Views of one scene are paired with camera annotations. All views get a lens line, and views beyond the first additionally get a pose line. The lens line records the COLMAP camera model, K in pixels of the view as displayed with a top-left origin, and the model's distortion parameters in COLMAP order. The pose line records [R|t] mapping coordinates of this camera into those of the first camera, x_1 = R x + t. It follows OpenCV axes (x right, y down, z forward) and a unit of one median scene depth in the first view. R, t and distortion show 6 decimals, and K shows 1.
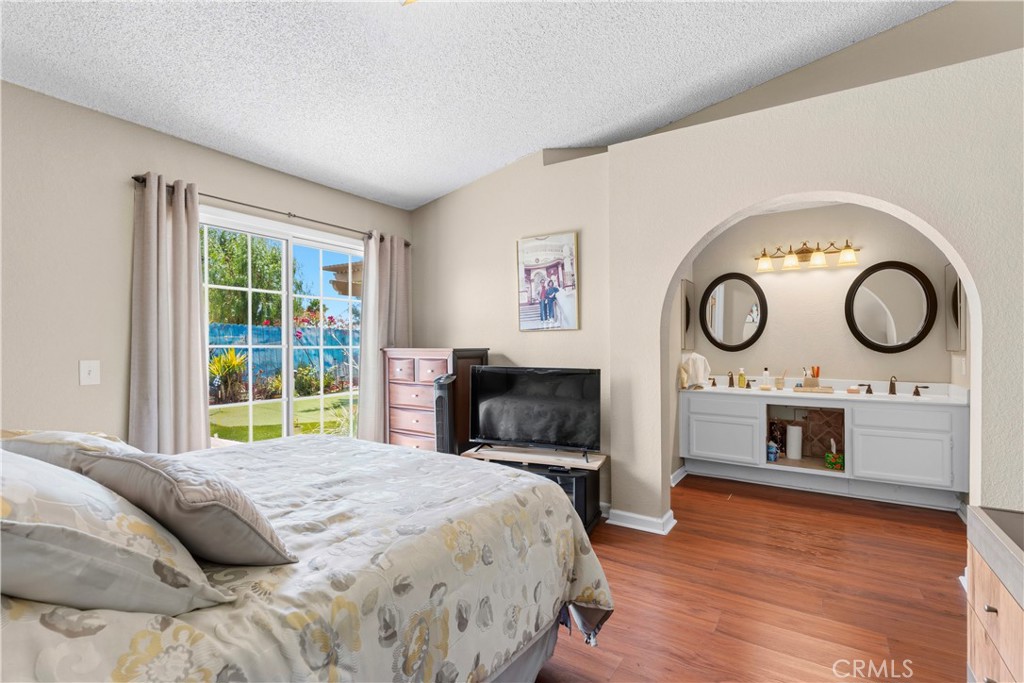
lens RADIAL K [[470.3, 0, 517.2], [0, 470.3, 344.8], [0, 0, 1]] dist [0.010165, -0.001077]
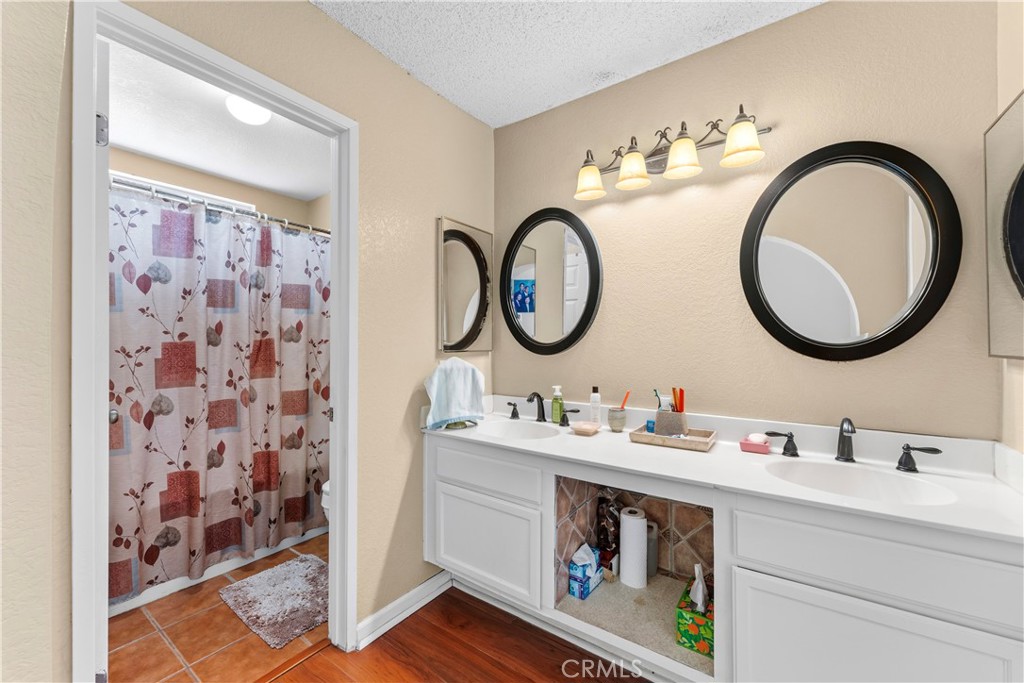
lens RADIAL K [[407.3, 0, 509.8], [0, 407.3, 341.9], [0, 0, 1]] dist [-0.002504, 0.000738]
pose [[0.998594, -0.003408, -0.052900, 0.498135], [0.003358, 0.999994, -0.001027, 0.000742], [0.052903, 0.000848, 0.998599, 0.603807]]
